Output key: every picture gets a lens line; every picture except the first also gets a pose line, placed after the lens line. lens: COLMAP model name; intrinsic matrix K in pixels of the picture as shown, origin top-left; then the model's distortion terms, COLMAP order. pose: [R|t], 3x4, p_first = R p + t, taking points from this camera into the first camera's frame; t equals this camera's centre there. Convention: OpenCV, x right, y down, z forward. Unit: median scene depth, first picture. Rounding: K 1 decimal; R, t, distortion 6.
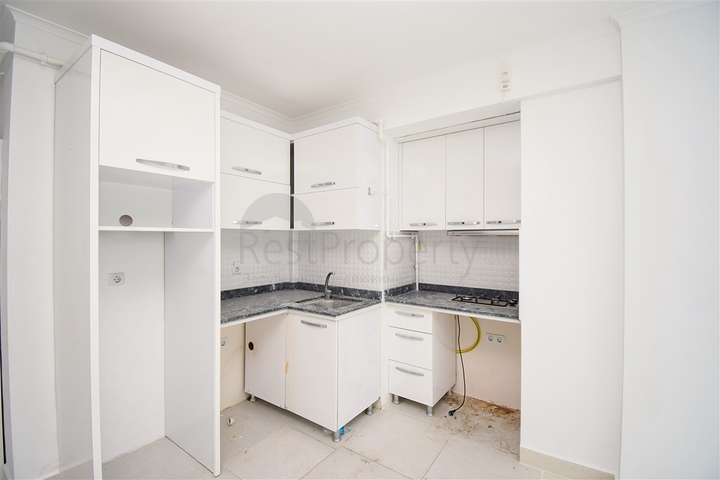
lens RADIAL K [[320.0, 0, 359.5], [0, 320.0, 239.0], [0, 0, 1]] dist [-0.002024, -0.004214]
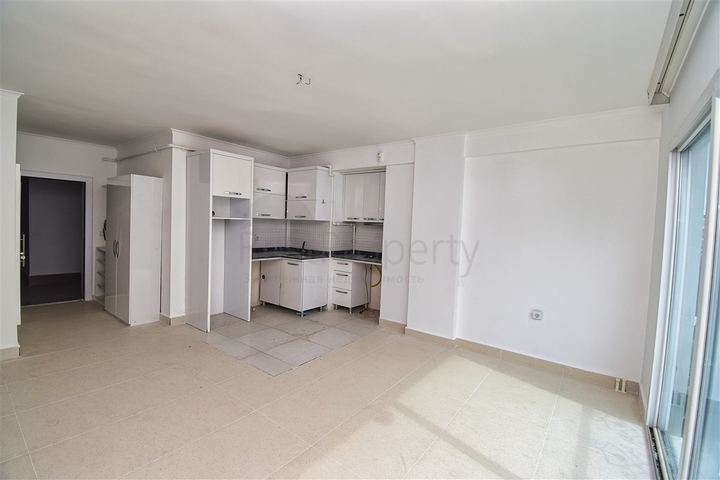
lens RADIAL K [[320.0, 0, 358.5], [0, 320.0, 240.5], [0, 0, 1]] dist [-0.002024, -0.004214]
pose [[0.998712, 0.036940, -0.034780, 0.316025], [-0.035164, 0.998112, 0.050349, -0.011773], [0.036574, -0.049062, 0.998126, -0.970236]]
